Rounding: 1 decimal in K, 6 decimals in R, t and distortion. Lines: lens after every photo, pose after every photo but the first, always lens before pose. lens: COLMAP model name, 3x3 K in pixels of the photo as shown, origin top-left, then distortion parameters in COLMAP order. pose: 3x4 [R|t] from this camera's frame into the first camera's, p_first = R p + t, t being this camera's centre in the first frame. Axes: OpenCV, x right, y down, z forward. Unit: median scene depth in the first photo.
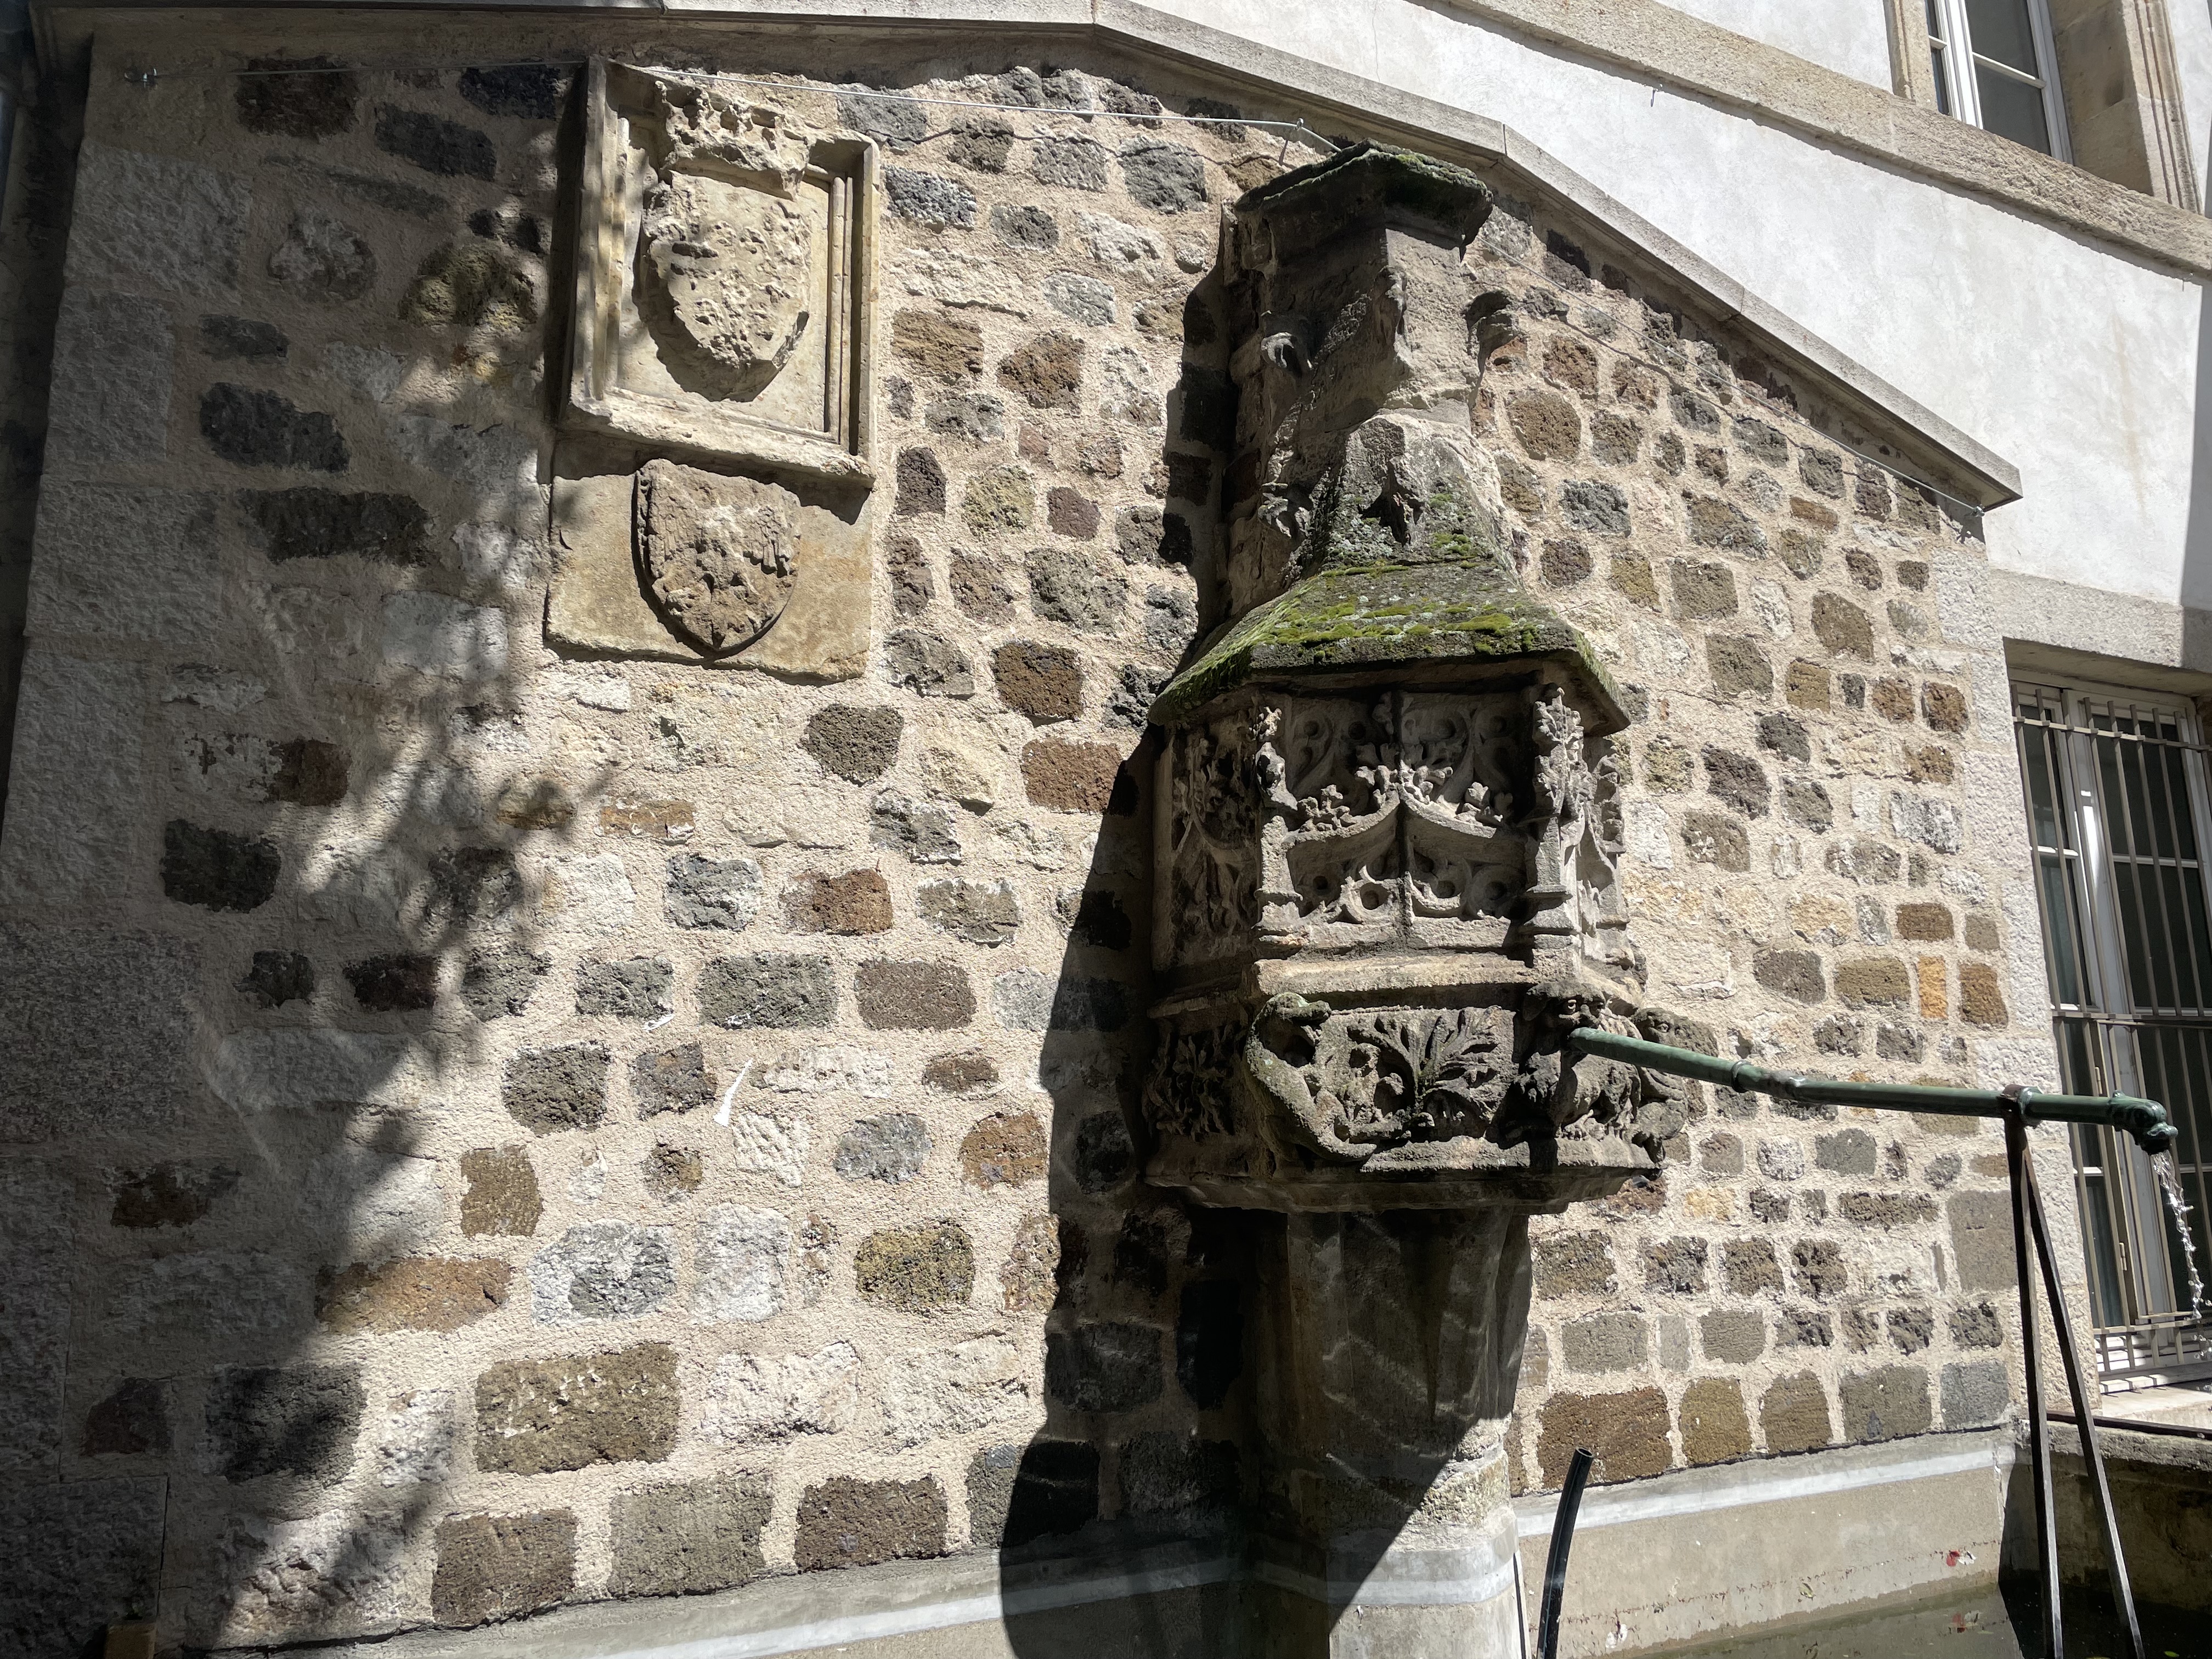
lens RADIAL K [[1672.6, 0, 1106.0], [0, 1672.6, 829.5], [0, 0, 1]] dist [0.108995, -0.151147]
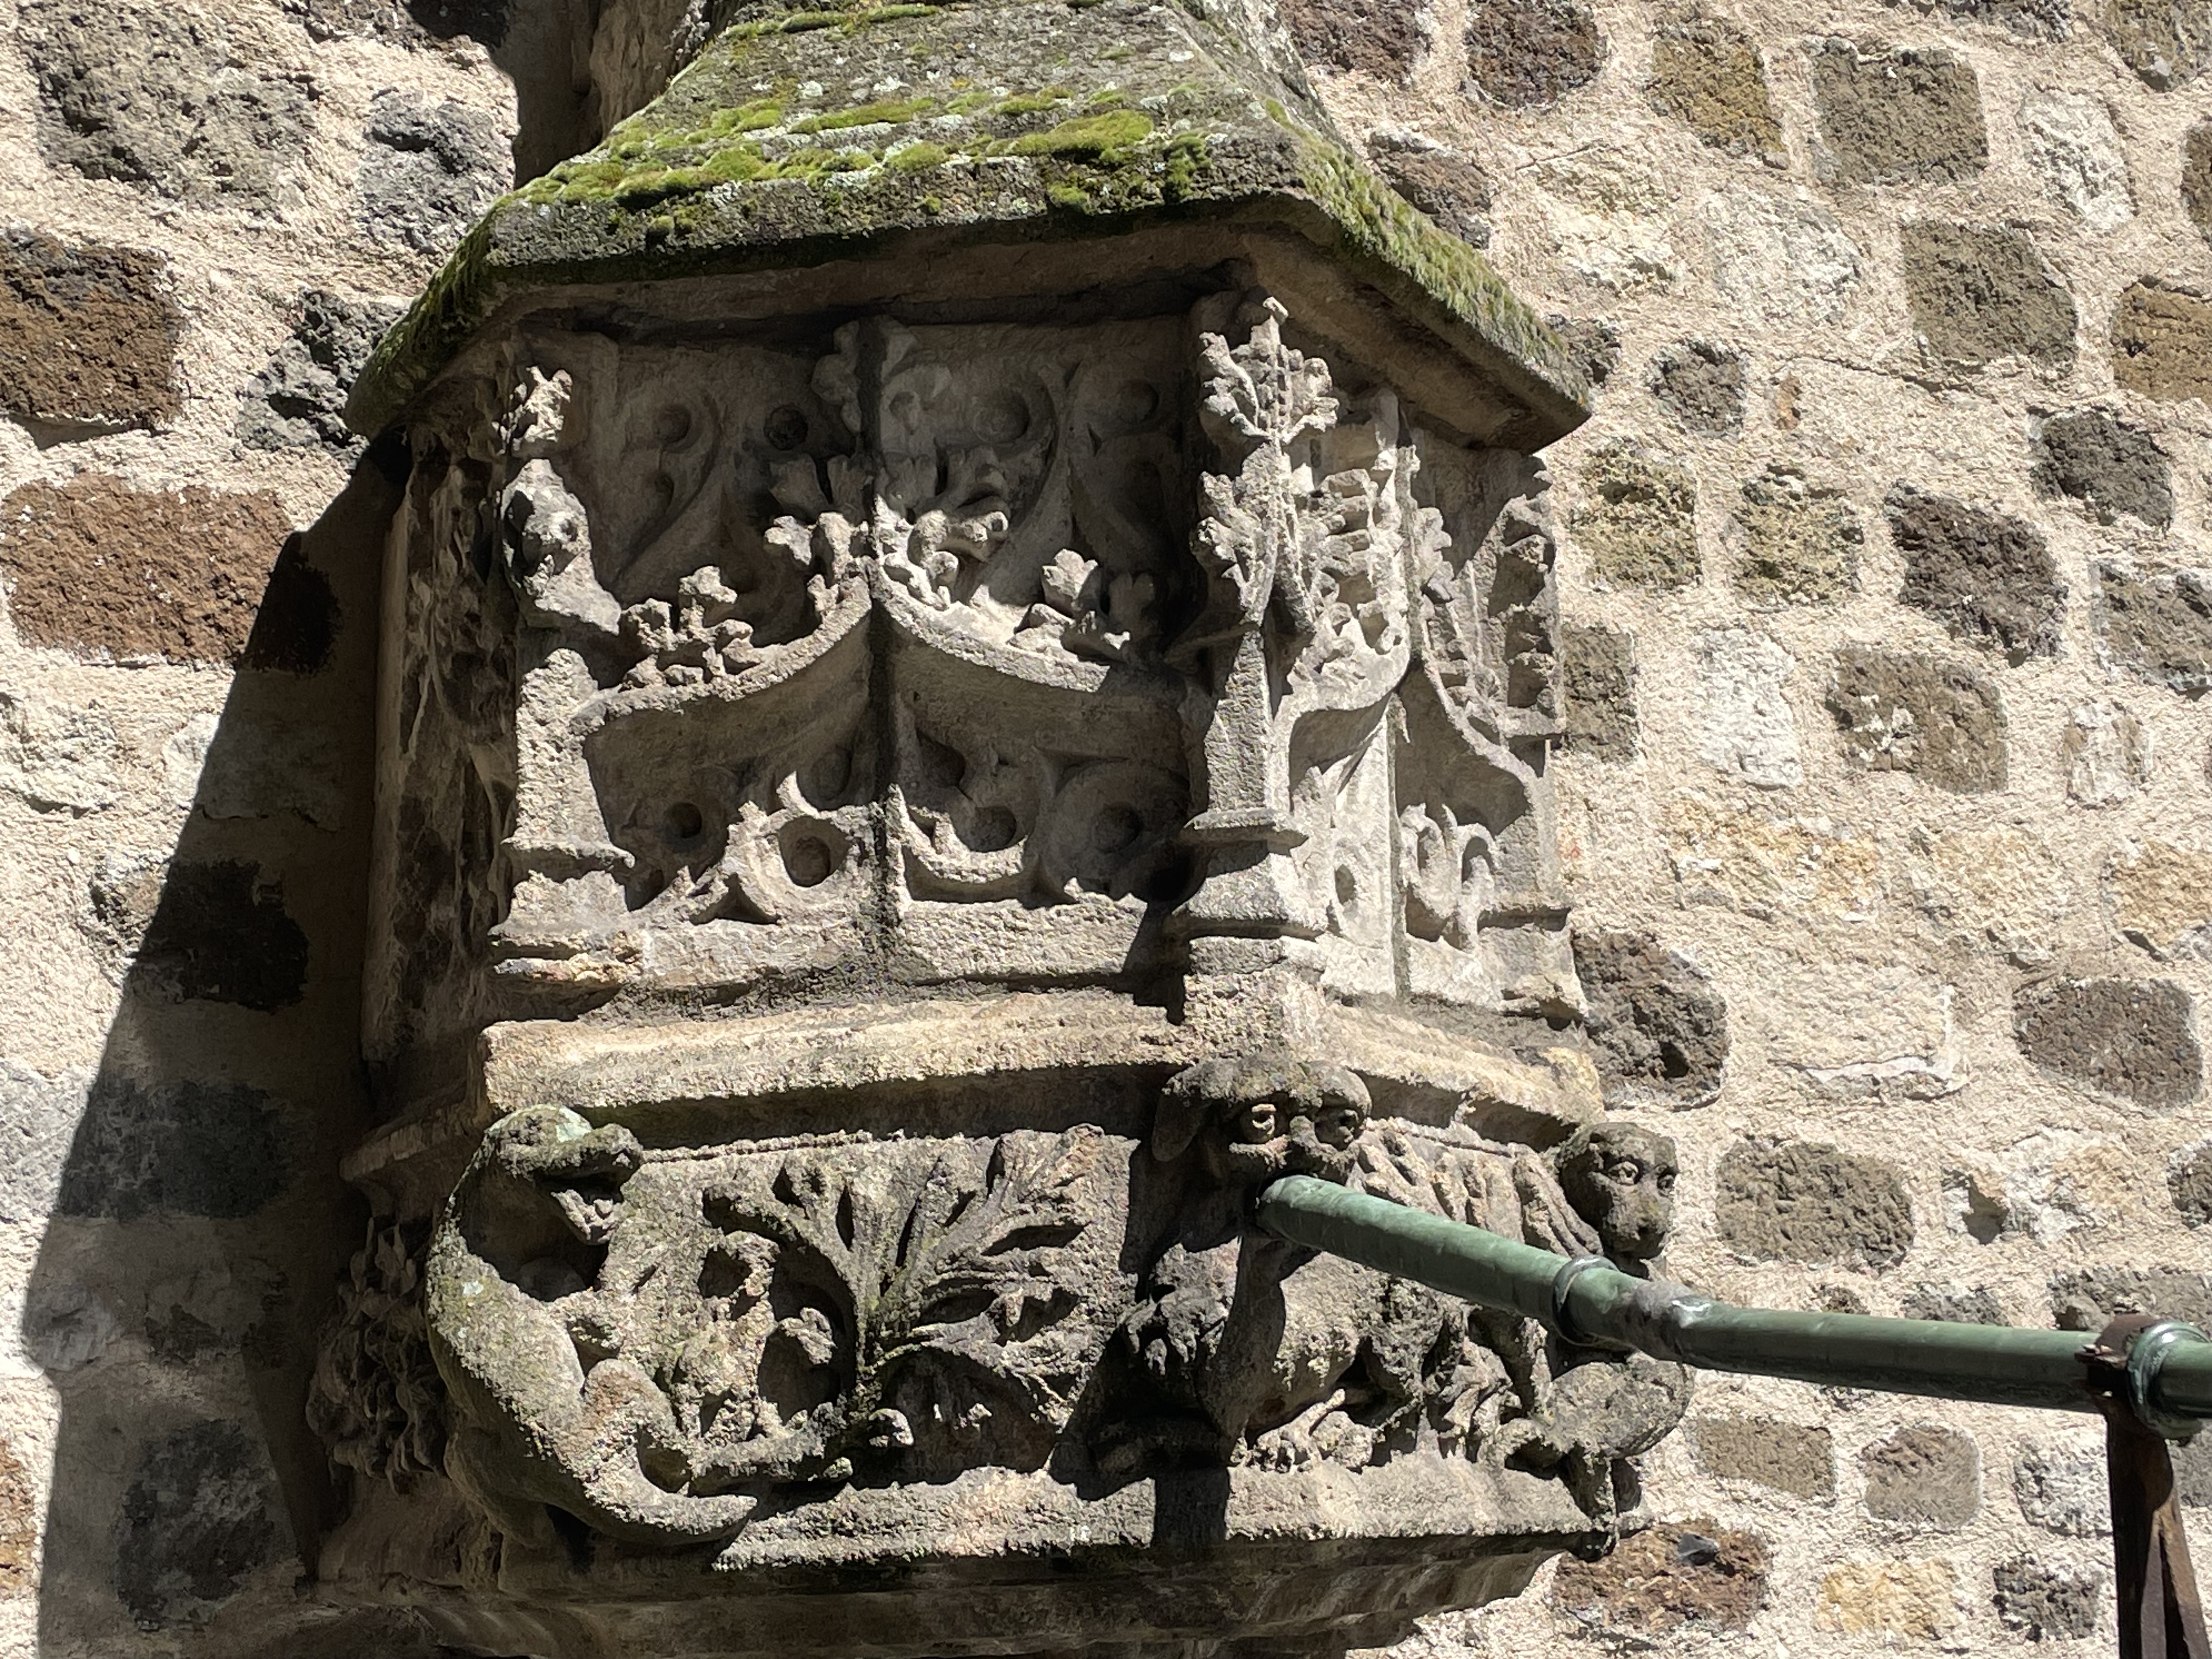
lens RADIAL K [[3389.5, 0, 1110.0], [0, 3389.5, 848.9], [0, 0, 1]] dist [0.155295, -0.397338]
pose [[0.999463, -0.022856, -0.023483, 0.238360], [0.023207, 0.999621, 0.014807, 0.028266], [0.023136, -0.015345, 0.999615, 0.211830]]
